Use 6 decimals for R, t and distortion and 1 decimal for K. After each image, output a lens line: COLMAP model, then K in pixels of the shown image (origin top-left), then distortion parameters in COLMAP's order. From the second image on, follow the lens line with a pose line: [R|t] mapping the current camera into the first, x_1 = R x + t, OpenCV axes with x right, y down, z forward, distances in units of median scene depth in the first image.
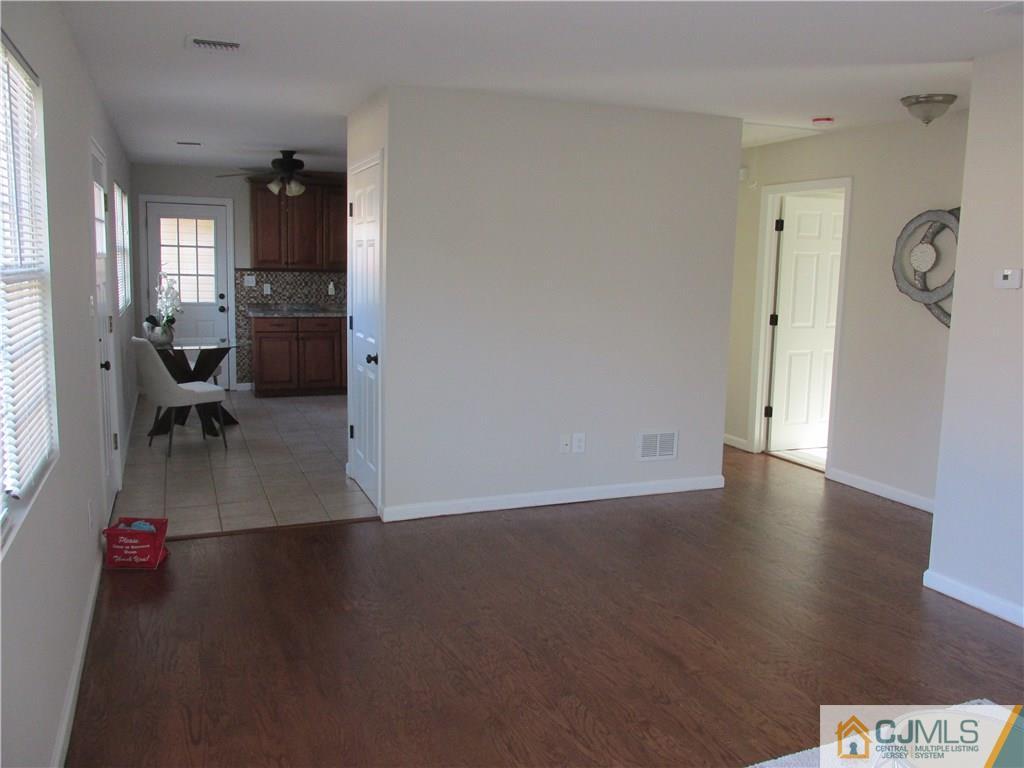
lens RADIAL K [[876.6, 0, 512.9], [0, 876.6, 379.6], [0, 0, 1]] dist [-0.007198, -0.014460]
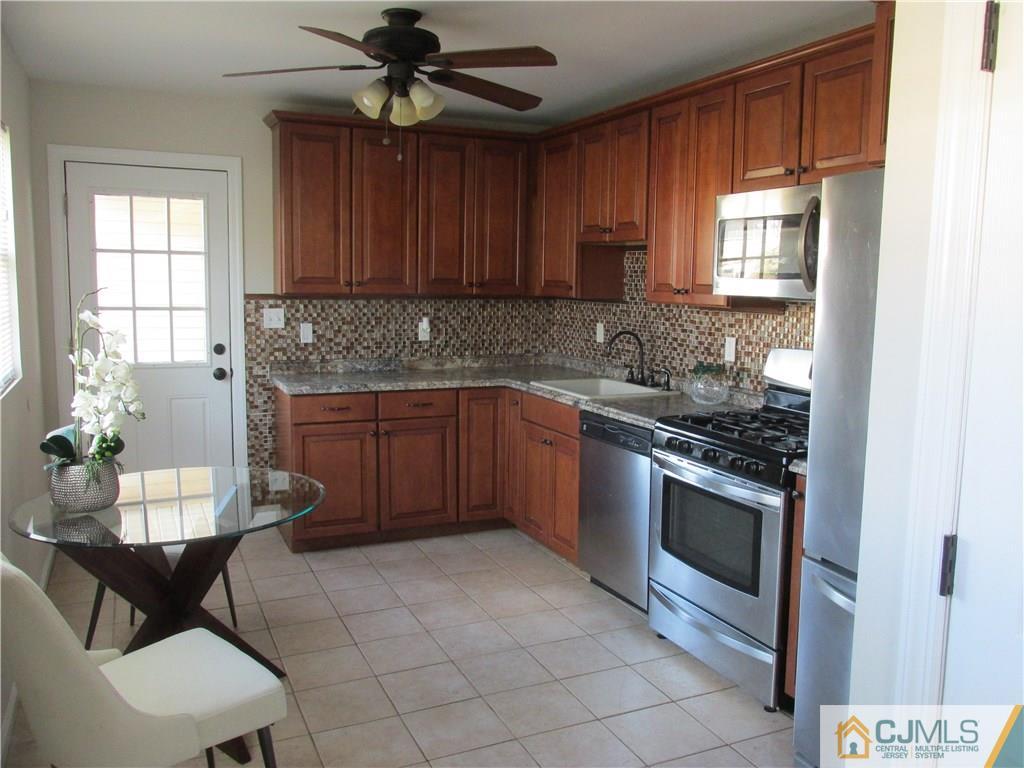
lens RADIAL K [[876.6, 0, 512.3], [0, 876.6, 381.3], [0, 0, 1]] dist [-0.007198, -0.014460]
pose [[0.999000, -0.016037, 0.041730, -0.184501], [0.016651, 0.999758, -0.014399, -0.066671], [-0.041489, 0.015079, 0.999025, 0.485026]]
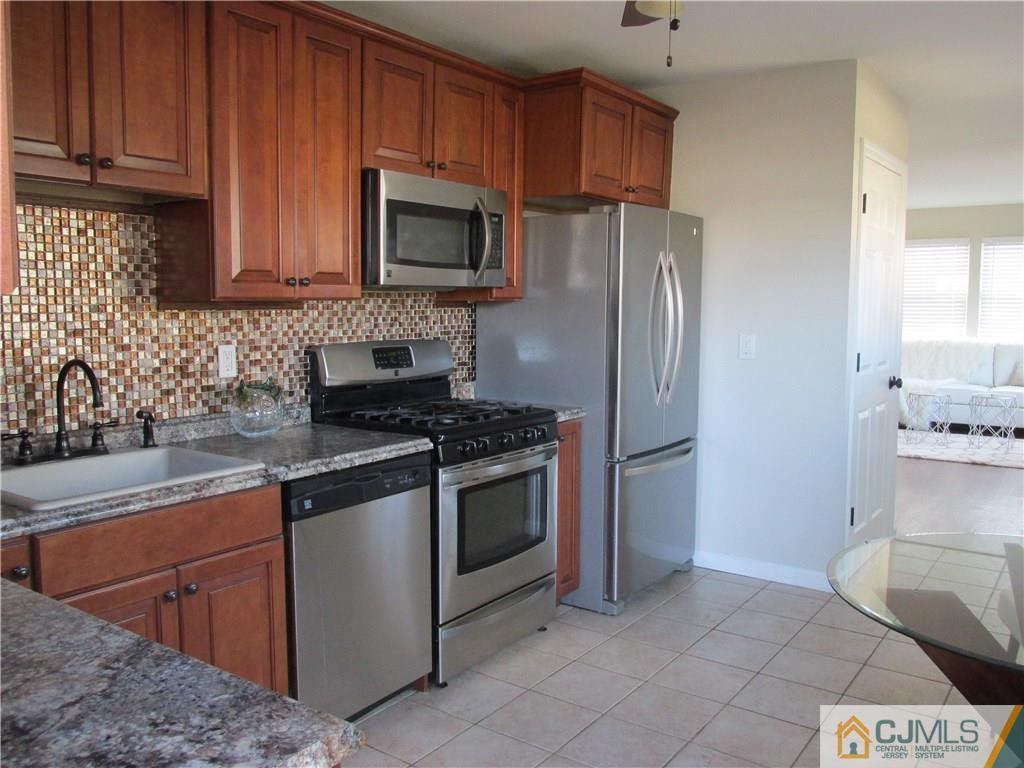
lens RADIAL K [[876.6, 0, 511.2], [0, 876.6, 386.5], [0, 0, 1]] dist [-0.007198, -0.014460]
pose [[-0.555289, -0.101956, 0.825384, -0.439849], [0.099967, 0.977078, 0.187948, -0.146755], [-0.825628, 0.186877, -0.532368, 1.163478]]
